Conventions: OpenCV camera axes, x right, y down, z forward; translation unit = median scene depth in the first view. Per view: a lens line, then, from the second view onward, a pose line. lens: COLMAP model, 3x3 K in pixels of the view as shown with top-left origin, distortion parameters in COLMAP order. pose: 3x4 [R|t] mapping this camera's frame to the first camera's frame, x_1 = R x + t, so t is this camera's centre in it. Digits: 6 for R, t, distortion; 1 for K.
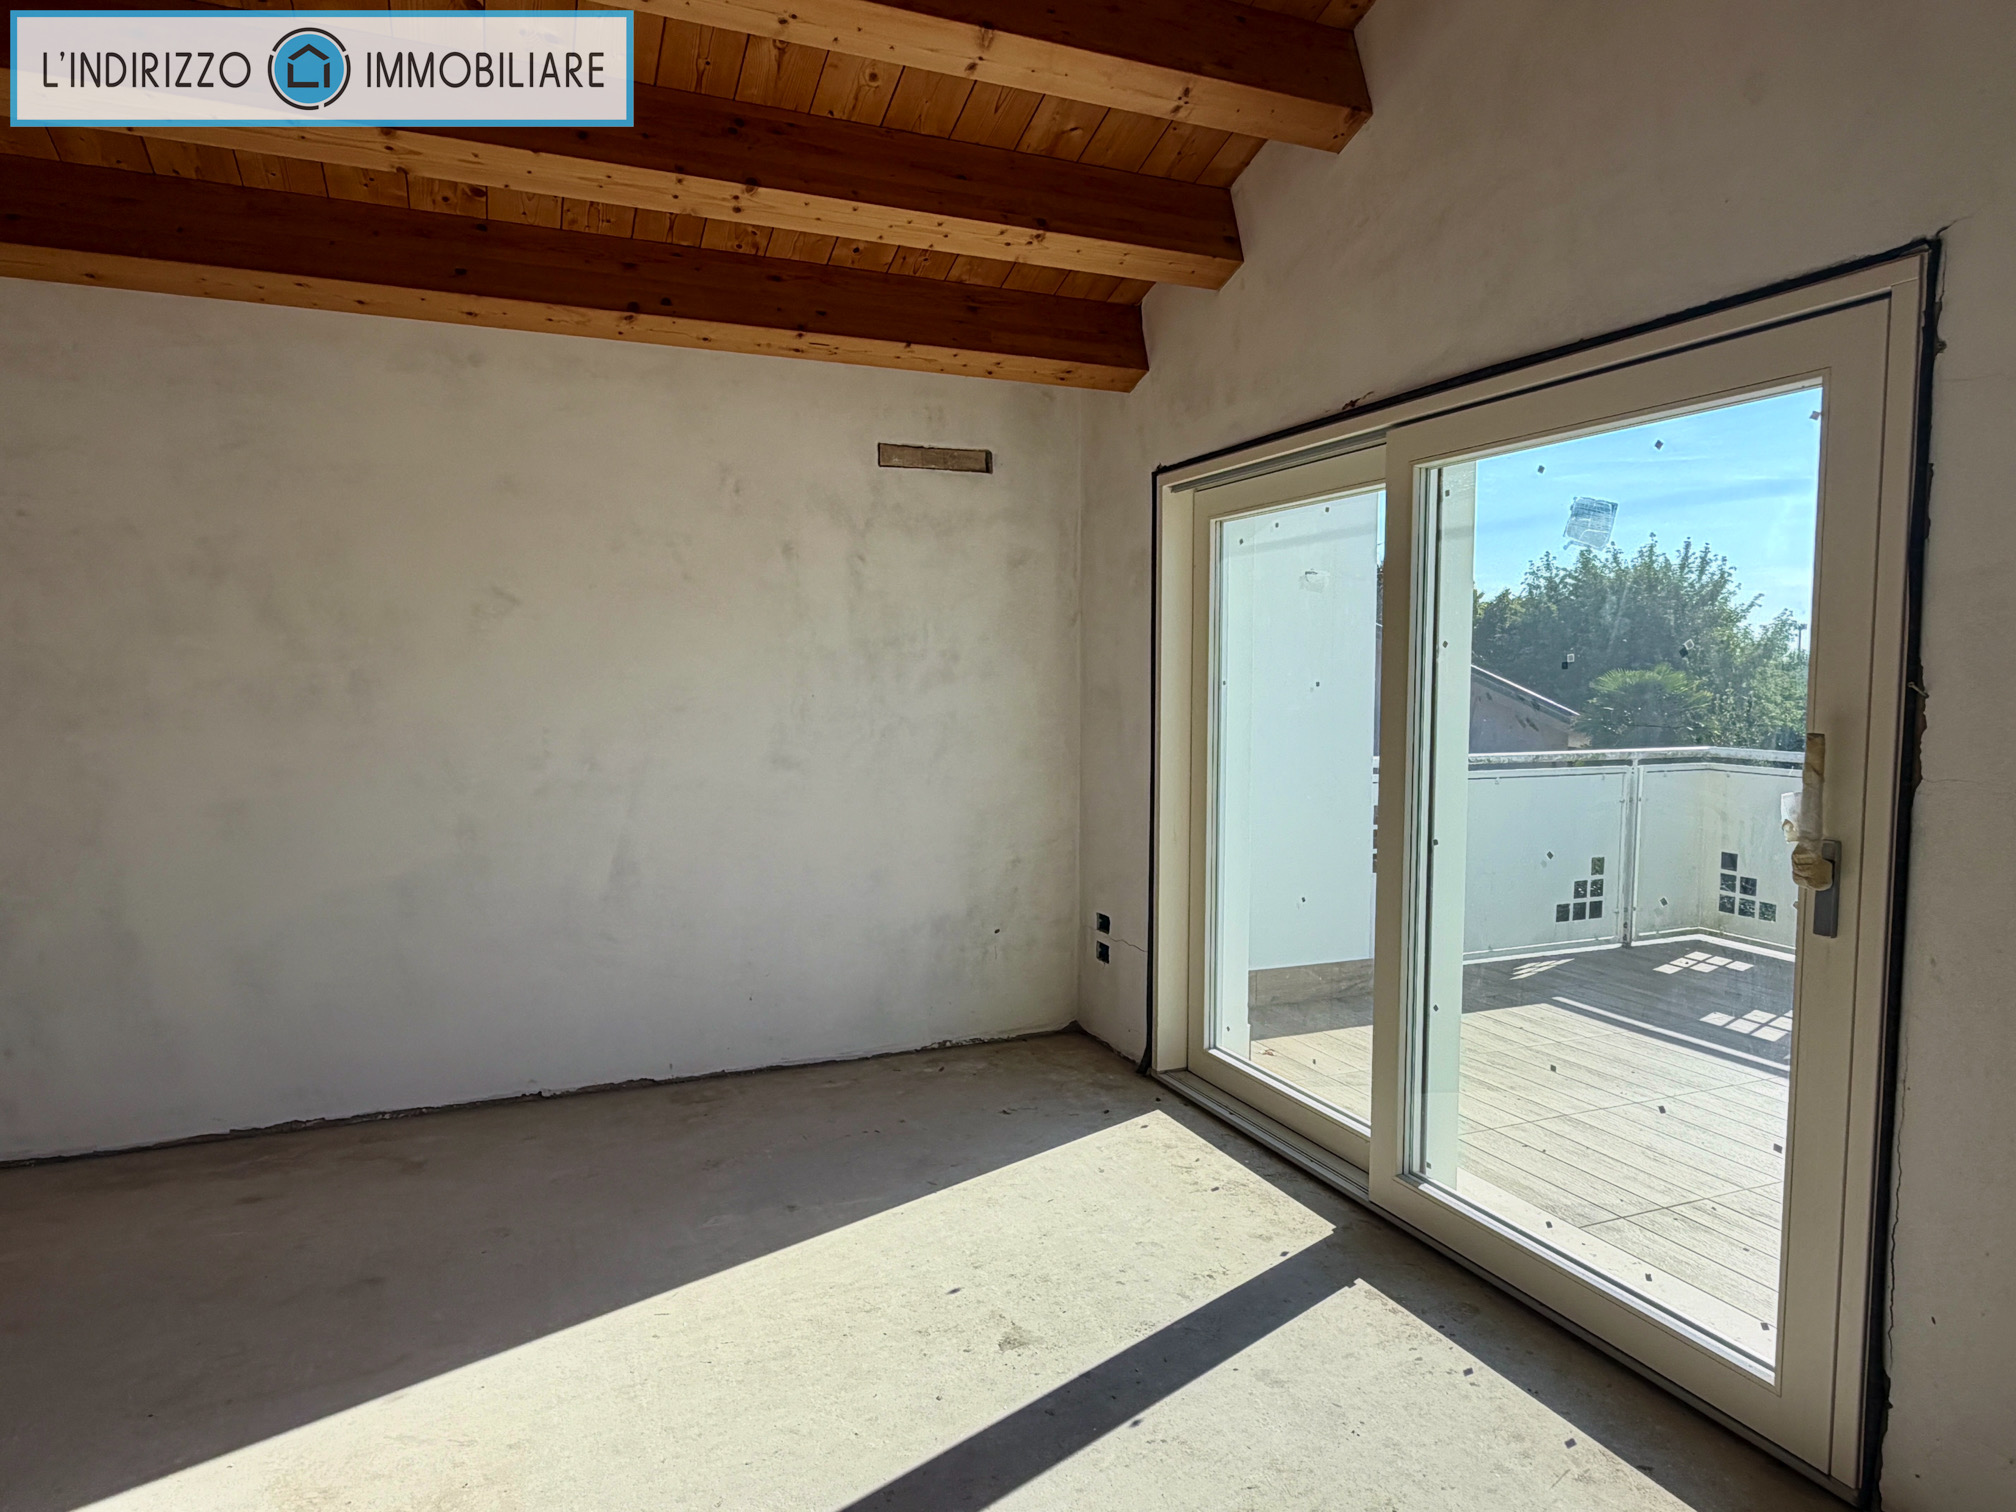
lens RADIAL K [[1233.1, 0, 1004.0], [0, 1233.1, 756.1], [0, 0, 1]] dist [0.009021, -0.001517]
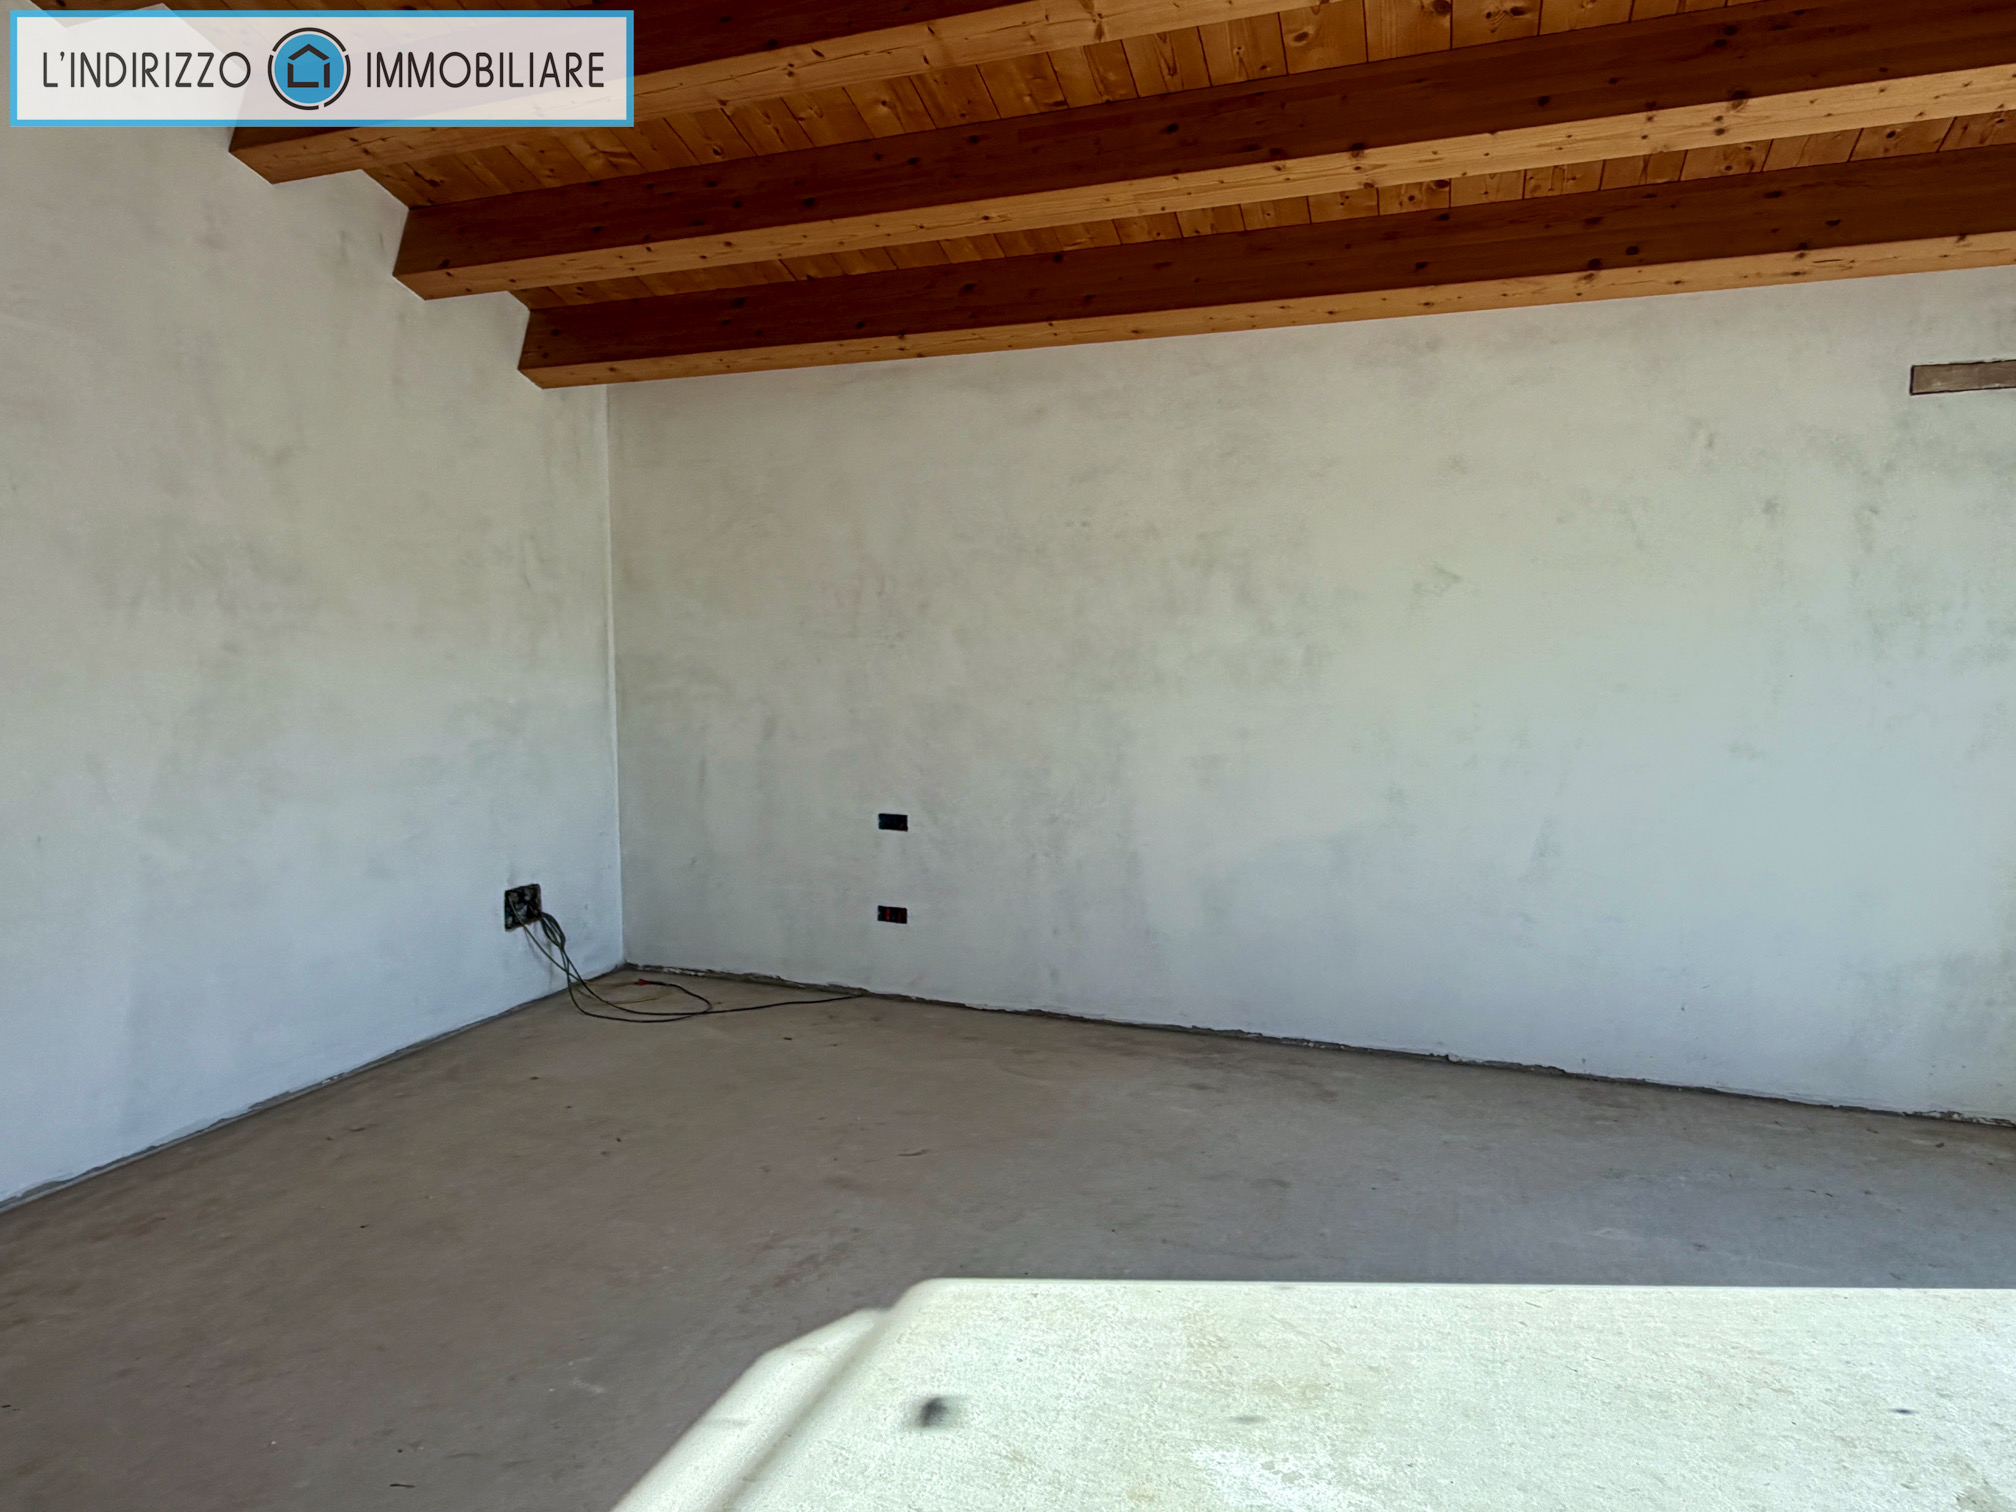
lens RADIAL K [[1233.1, 0, 998.6], [0, 1233.1, 755.2], [0, 0, 1]] dist [0.009021, -0.001517]
pose [[0.727723, 0.066076, -0.682681, 0.040726], [-0.047845, 0.997814, 0.045576, -0.007603], [0.684200, -0.000504, 0.729294, -0.008593]]
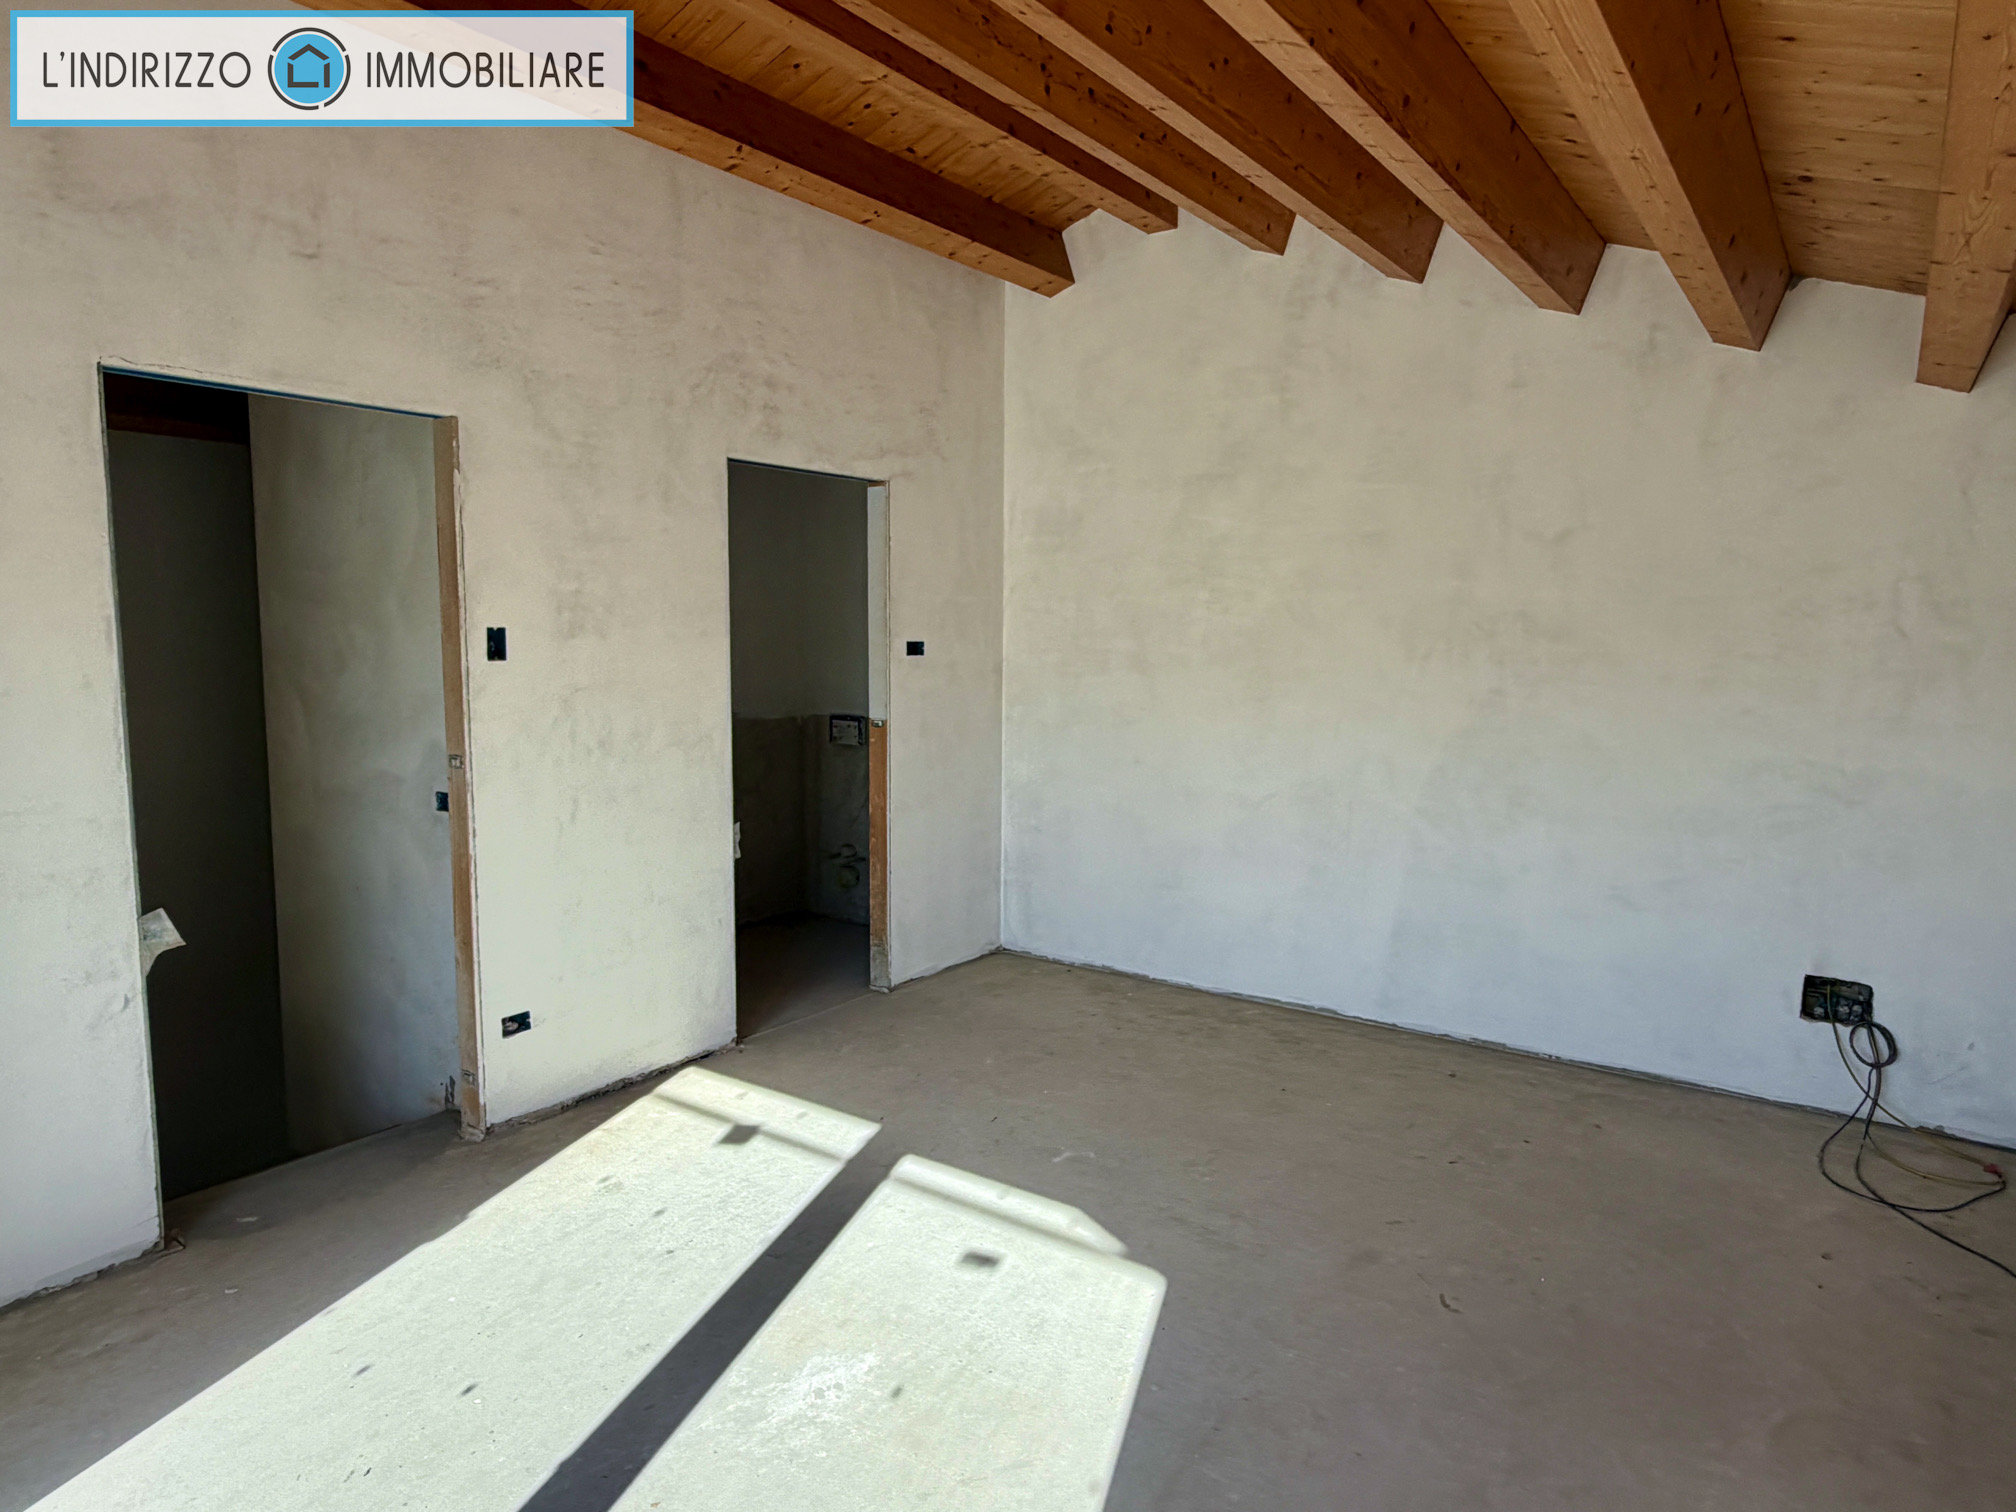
lens RADIAL K [[1233.1, 0, 1010.4], [0, 1233.1, 759.8], [0, 0, 1]] dist [0.009021, -0.001517]
pose [[-0.844343, 0.046667, -0.533767, 0.039265], [-0.048802, 0.985361, 0.163347, -0.152169], [0.533576, 0.163970, -0.829705, 1.255922]]
